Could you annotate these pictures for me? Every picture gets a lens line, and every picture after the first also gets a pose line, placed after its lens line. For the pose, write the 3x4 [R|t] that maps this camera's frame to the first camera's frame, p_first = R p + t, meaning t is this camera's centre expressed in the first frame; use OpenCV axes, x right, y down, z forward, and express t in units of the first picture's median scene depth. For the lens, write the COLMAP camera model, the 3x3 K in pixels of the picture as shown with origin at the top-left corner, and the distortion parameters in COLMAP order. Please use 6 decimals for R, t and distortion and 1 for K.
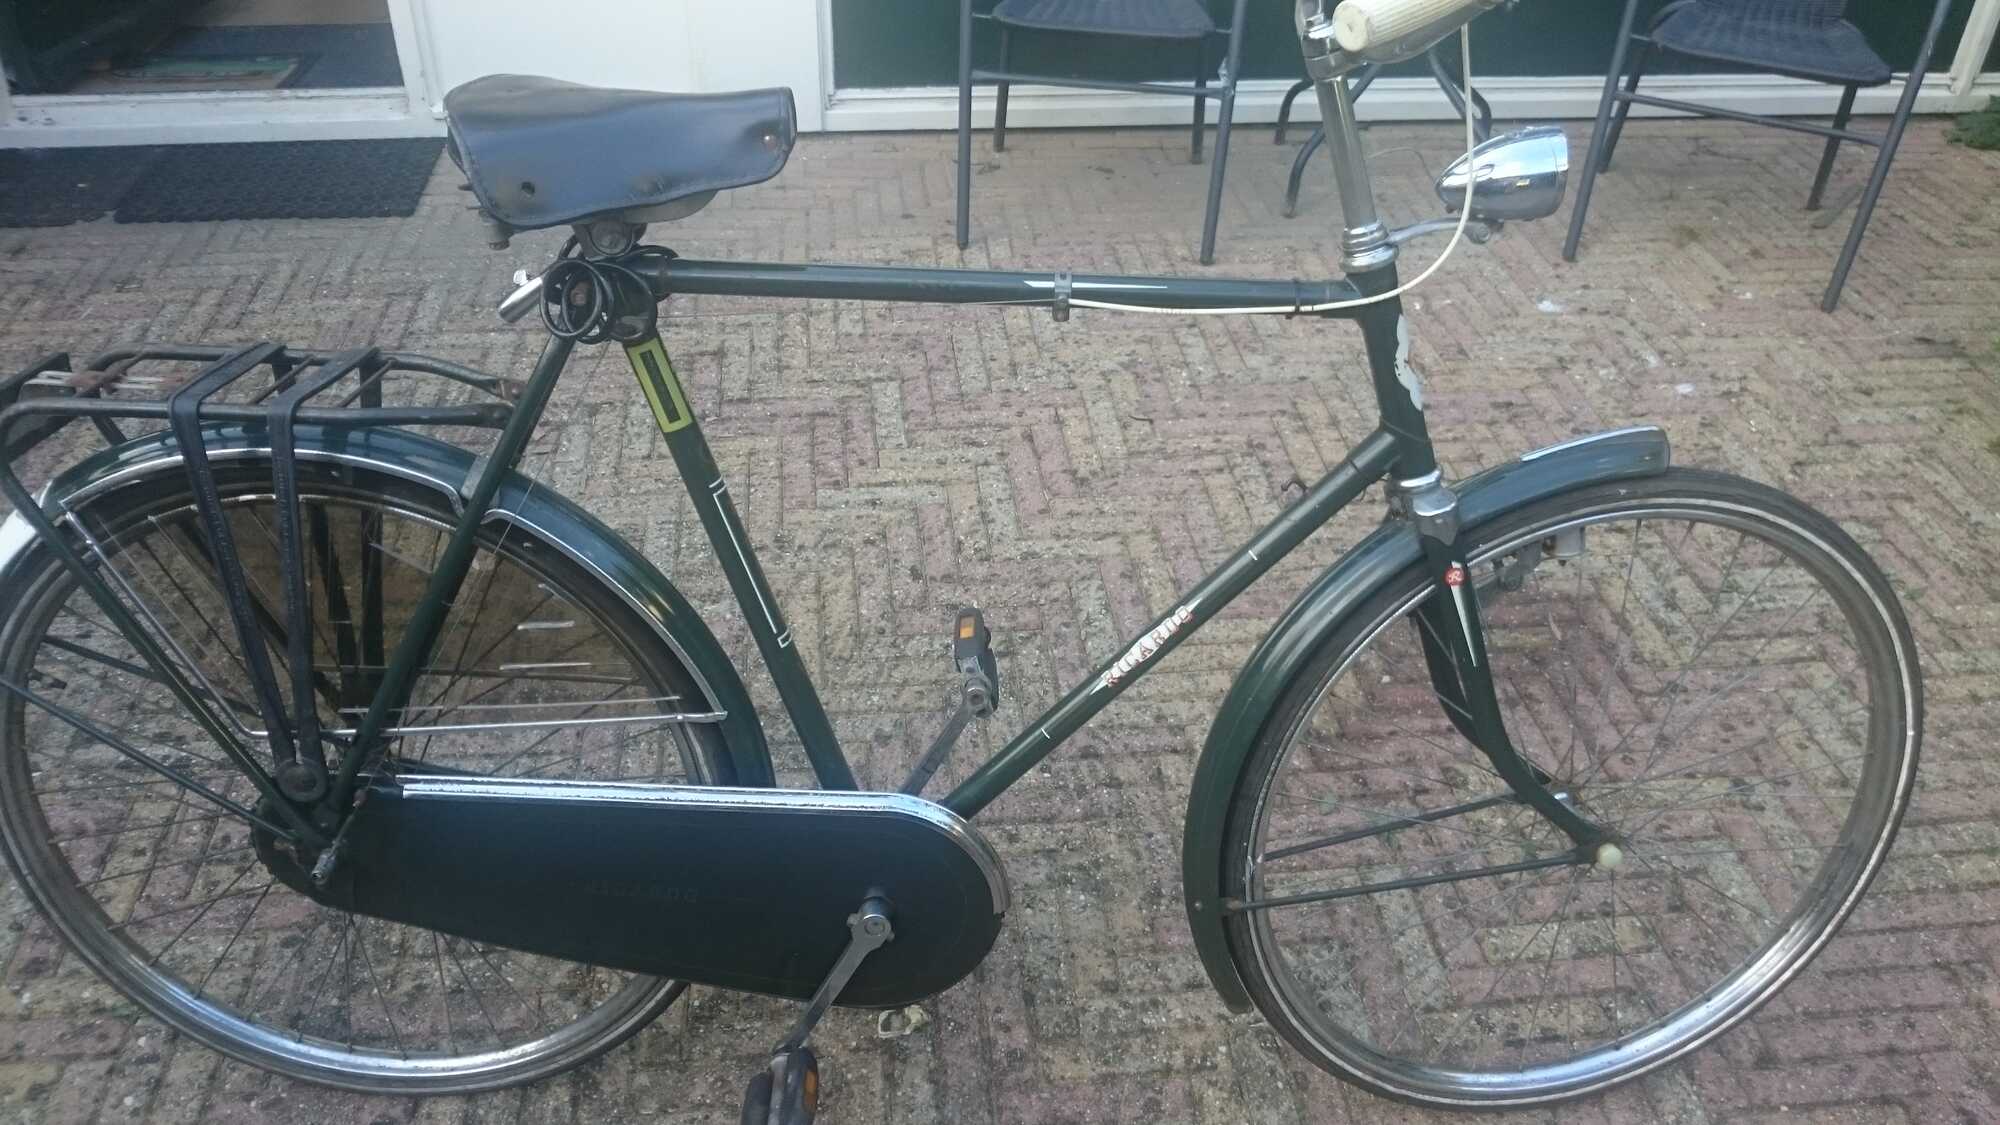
lens RADIAL K [[1558.5, 0, 1000.0], [0, 1558.5, 562.5], [0, 0, 1]] dist [0.044602, -0.125813]
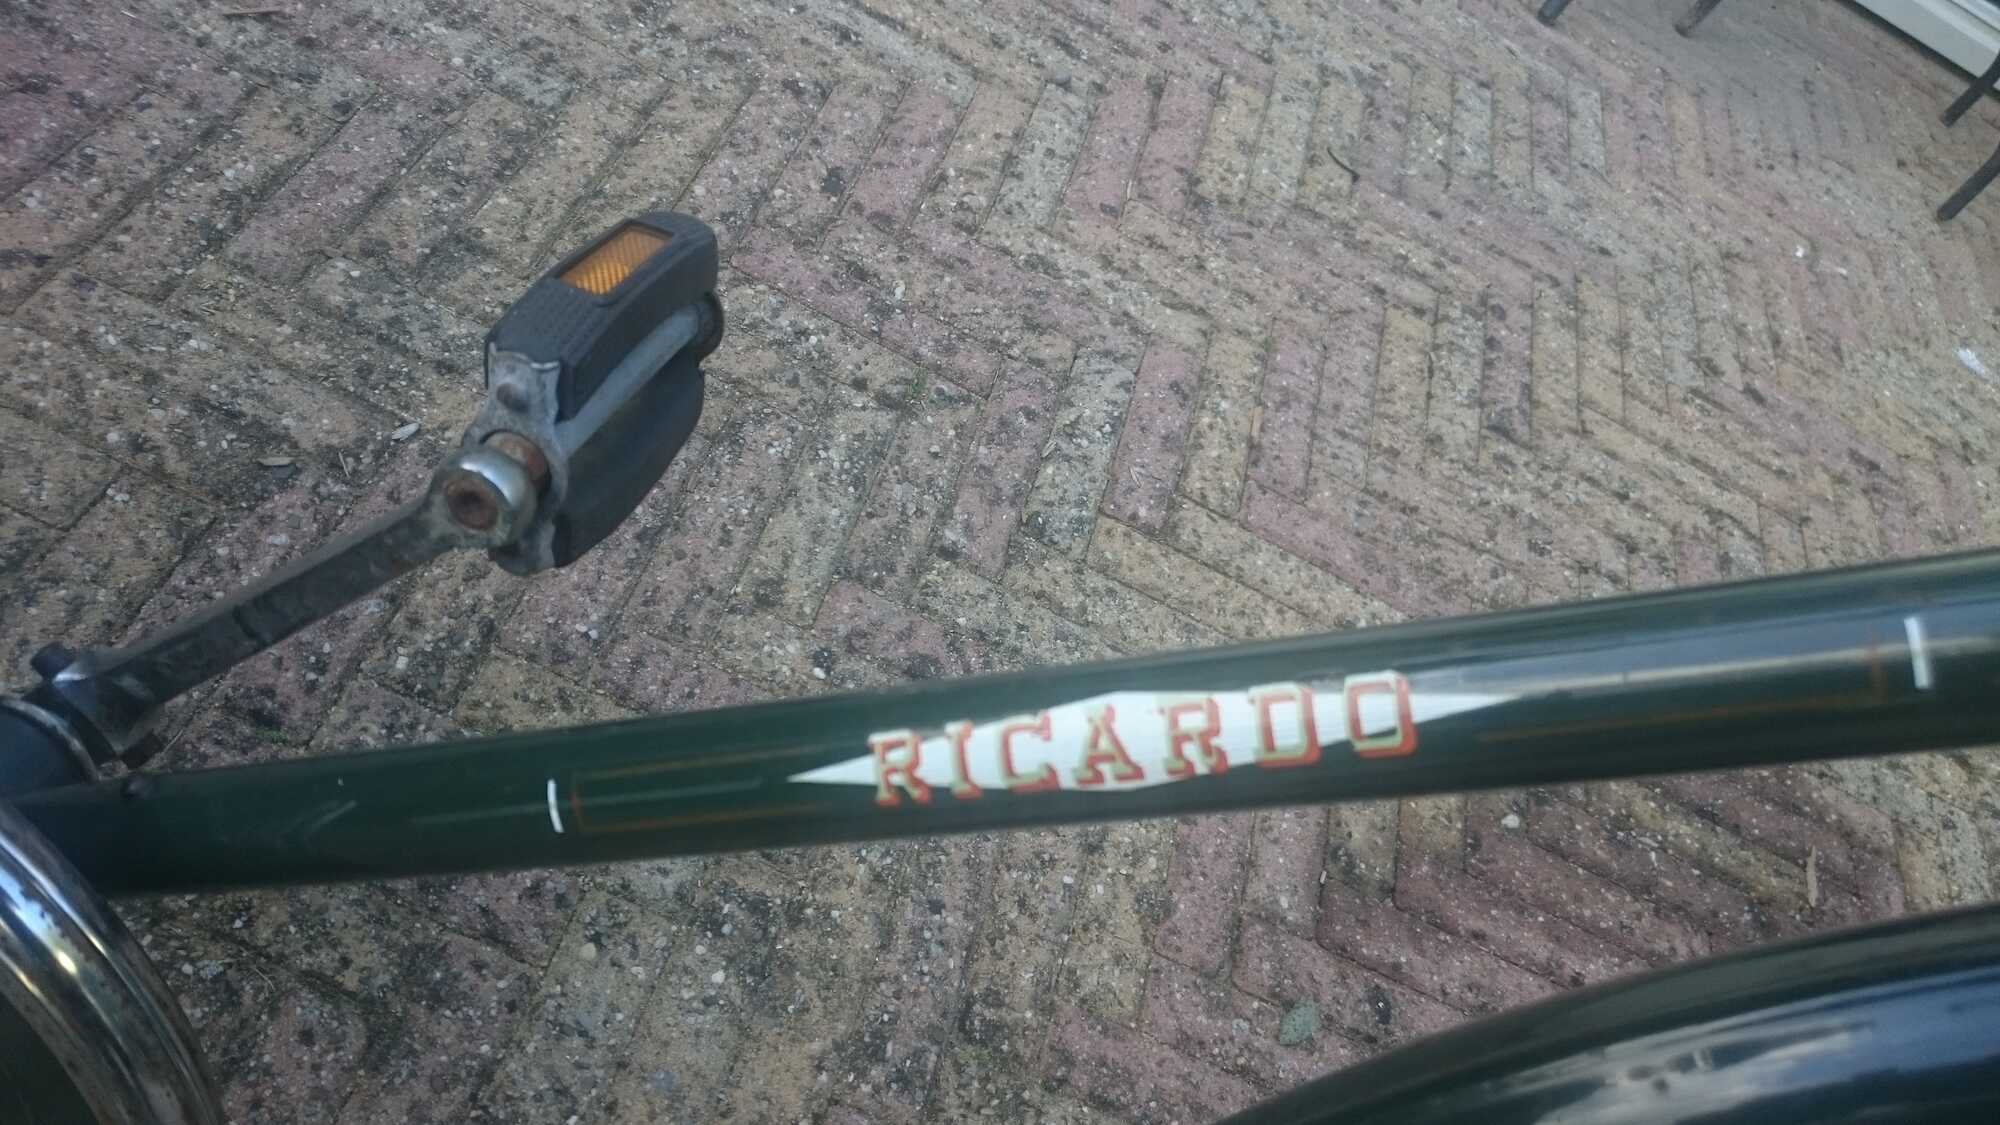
lens RADIAL K [[1443.8, 0, 1000.0], [0, 1443.8, 562.5], [0, 0, 1]] dist [0.007969, -0.101330]
pose [[0.864840, 0.500377, 0.040911, 0.044995], [-0.499662, 0.849934, 0.167182, 0.008133], [0.048882, -0.165028, 0.985077, 0.608143]]
